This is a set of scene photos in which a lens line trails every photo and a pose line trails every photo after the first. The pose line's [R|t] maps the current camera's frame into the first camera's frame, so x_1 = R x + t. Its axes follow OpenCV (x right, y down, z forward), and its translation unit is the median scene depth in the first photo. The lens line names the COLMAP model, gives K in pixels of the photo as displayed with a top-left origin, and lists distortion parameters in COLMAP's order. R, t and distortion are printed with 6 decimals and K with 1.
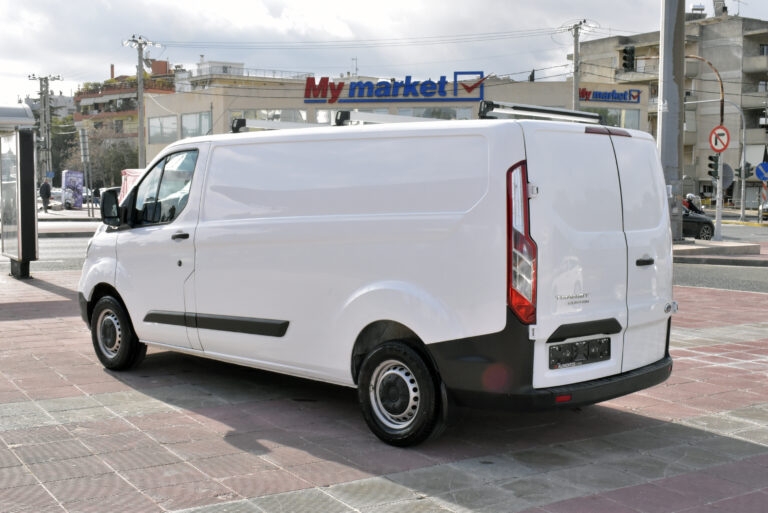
lens RADIAL K [[937.7, 0, 384.0], [0, 937.7, 256.5], [0, 0, 1]] dist [-0.013964, -0.017853]
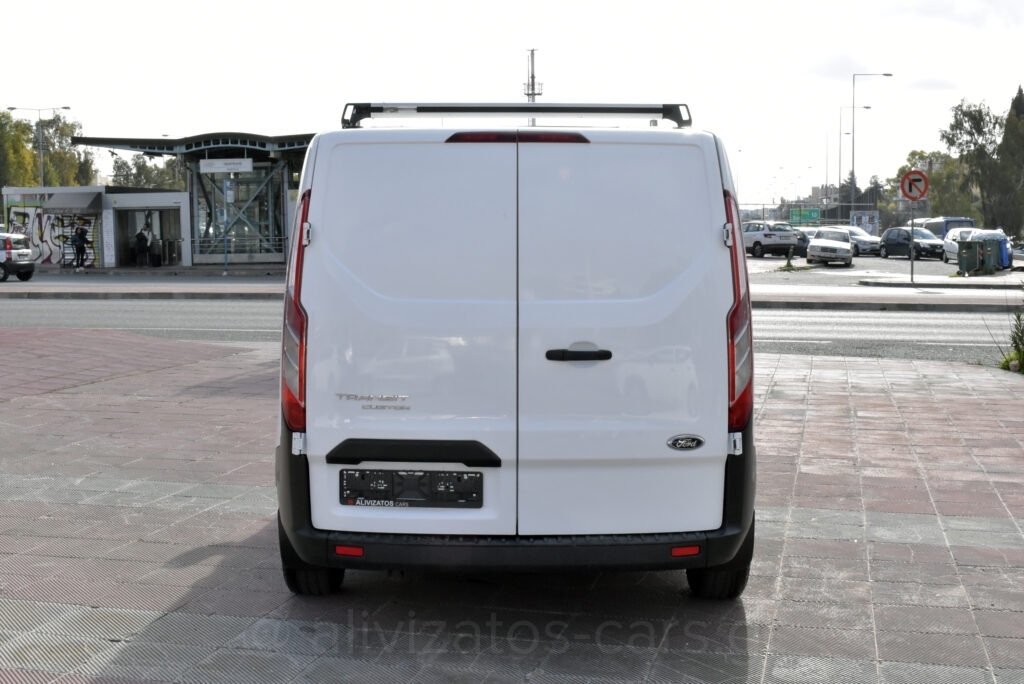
lens RADIAL K [[1396.8, 0, 512.0], [0, 1396.8, 342.0], [0, 0, 1]] dist [-0.011866, 0.028691]
pose [[0.695884, 0.046953, -0.716618, 0.931444], [-0.047393, 0.998688, 0.019412, -0.018336], [0.716589, 0.020454, 0.697196, 0.383751]]
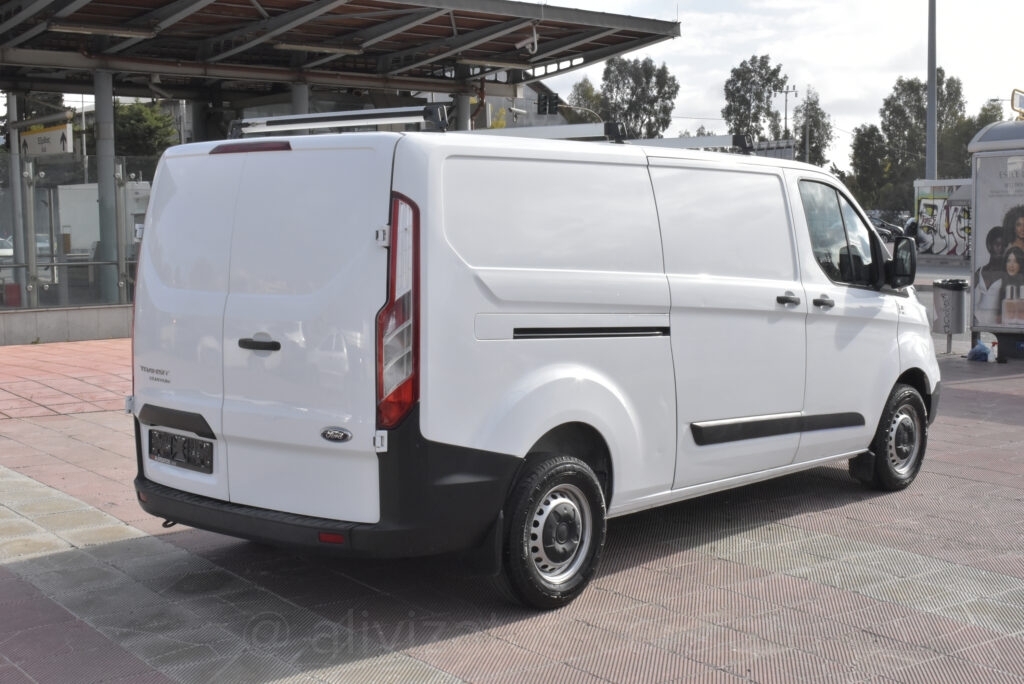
lens RADIAL K [[1396.8, 0, 512.0], [0, 1396.8, 342.0], [0, 0, 1]] dist [-0.011866, 0.028691]
pose [[0.067150, 0.075377, -0.994892, 1.325571], [-0.074141, 0.994762, 0.070363, -0.081456], [0.994984, 0.069038, 0.072387, 1.173666]]
